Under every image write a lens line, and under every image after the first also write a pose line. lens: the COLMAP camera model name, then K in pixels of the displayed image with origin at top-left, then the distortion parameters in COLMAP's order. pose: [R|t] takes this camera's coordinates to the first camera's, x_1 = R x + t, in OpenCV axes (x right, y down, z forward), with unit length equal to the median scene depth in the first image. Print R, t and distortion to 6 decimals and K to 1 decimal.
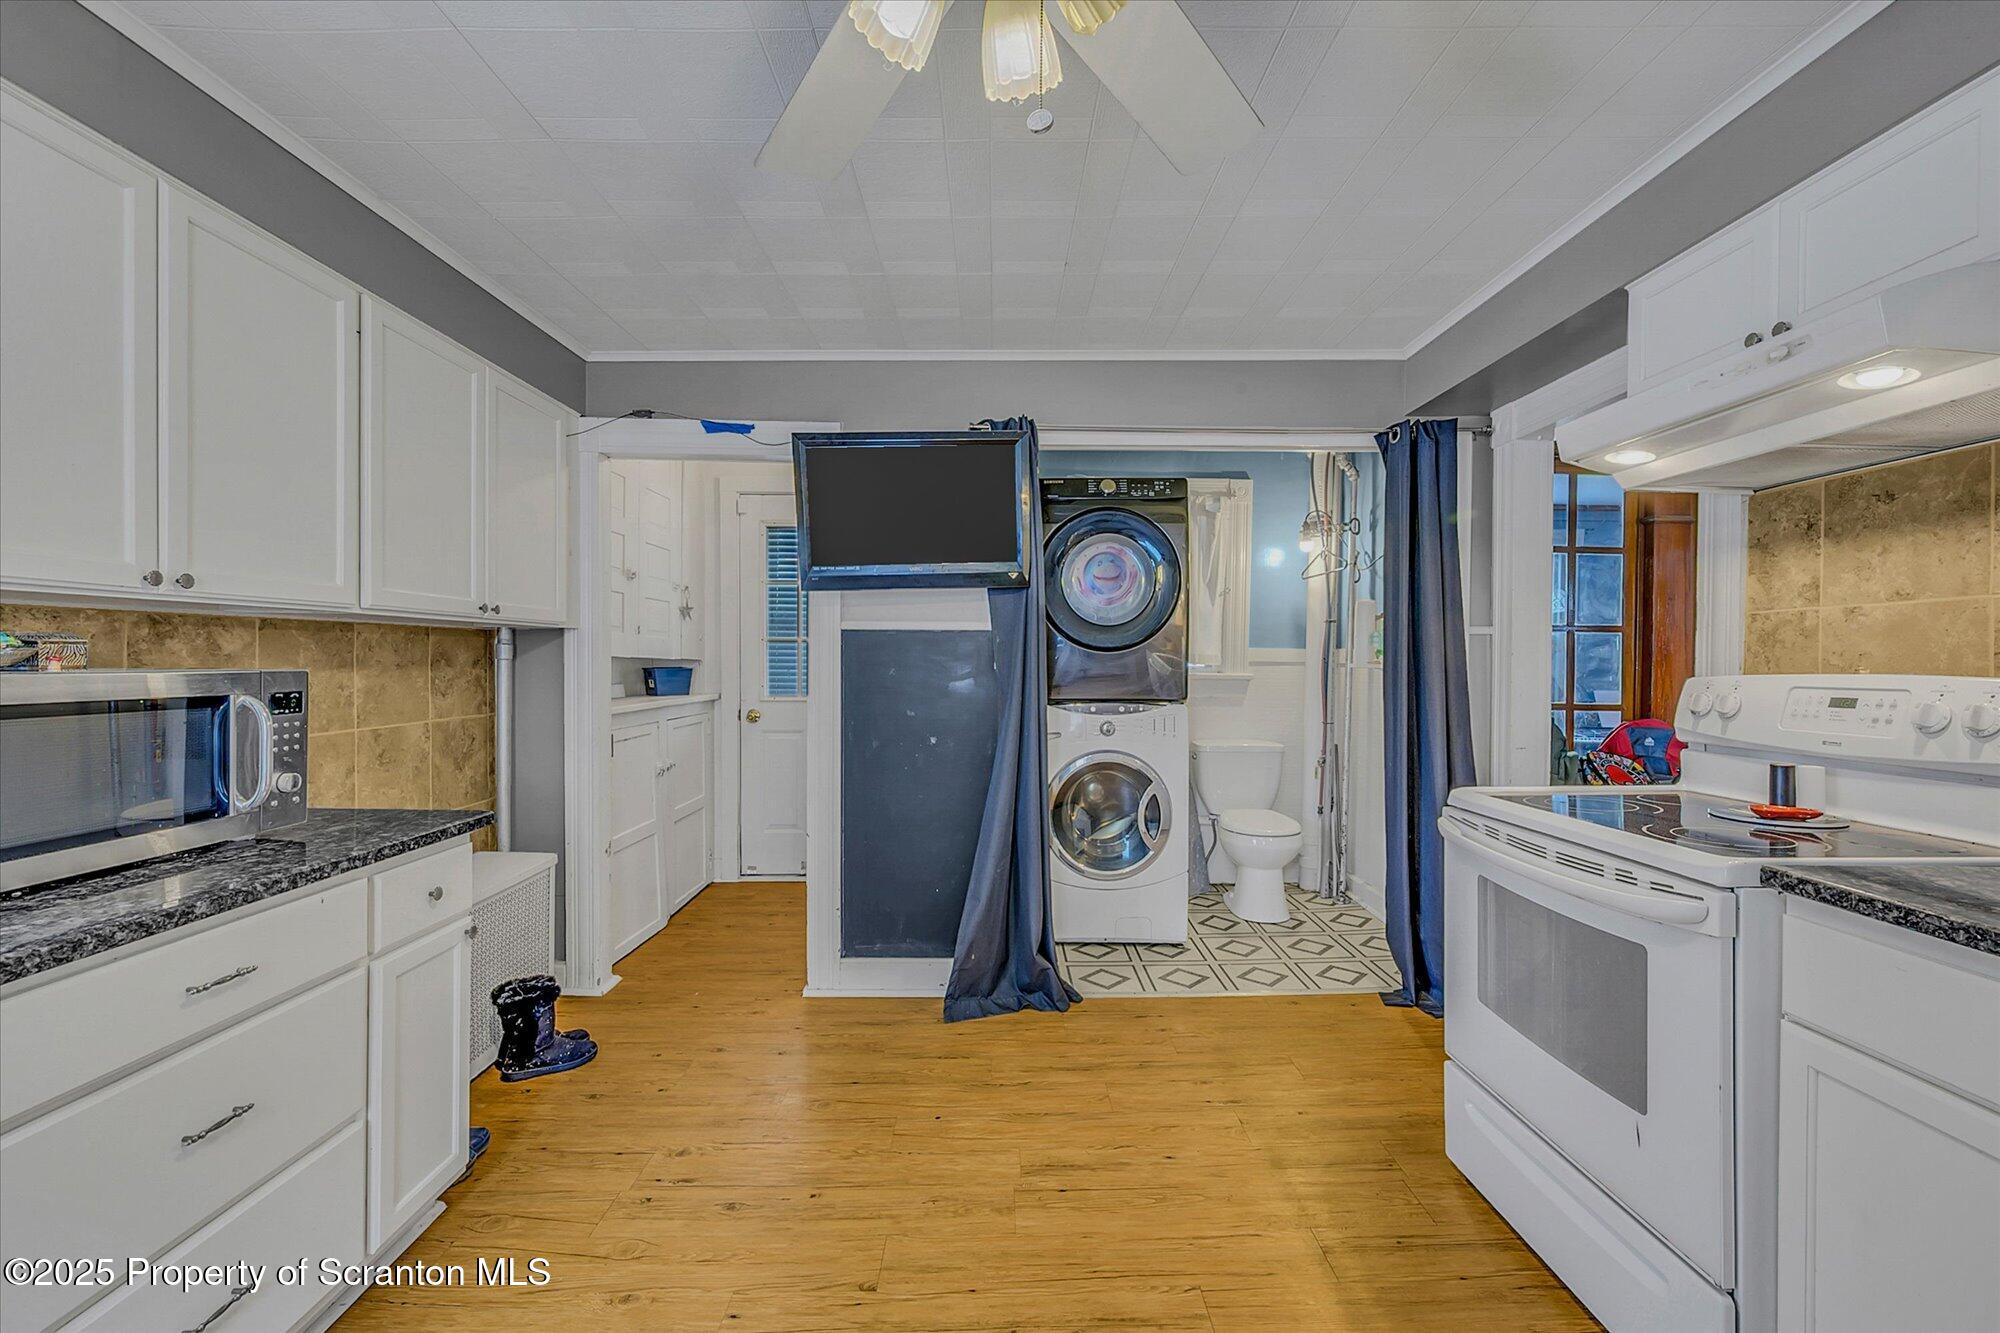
lens RADIAL K [[795.4, 0, 1004.0], [0, 795.4, 676.9], [0, 0, 1]] dist [0.000808, 0.000075]
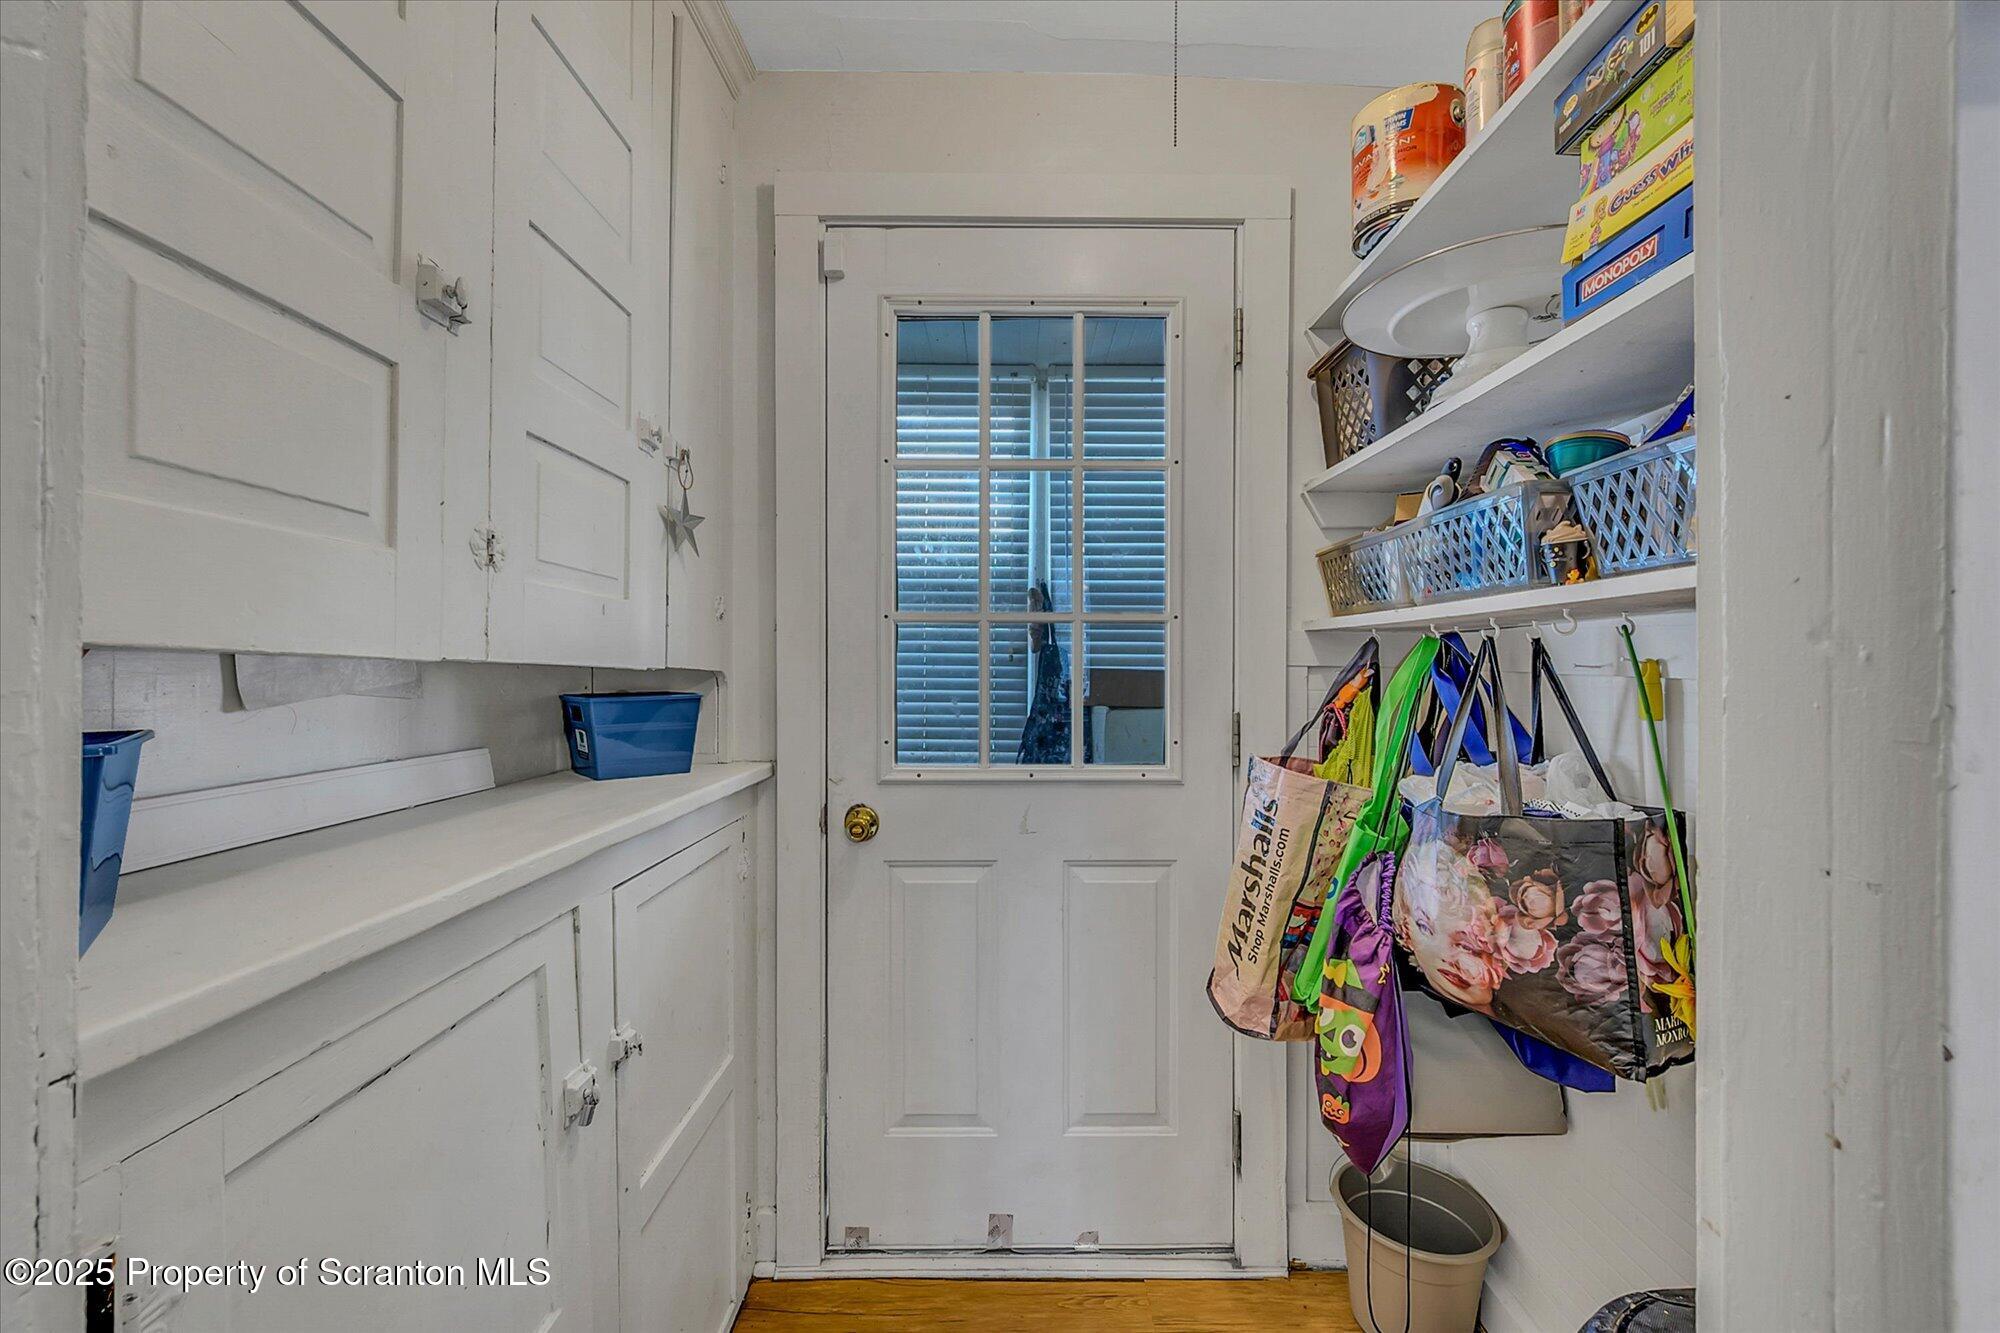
lens RADIAL K [[795.4, 0, 1004.0], [0, 795.4, 676.9], [0, 0, 1]] dist [0.000808, 0.000075]
pose [[0.999980, -0.003458, 0.005217, -0.258550], [0.003526, 0.999906, -0.013224, -0.014452], [-0.005171, 0.013242, 0.999899, 0.645793]]
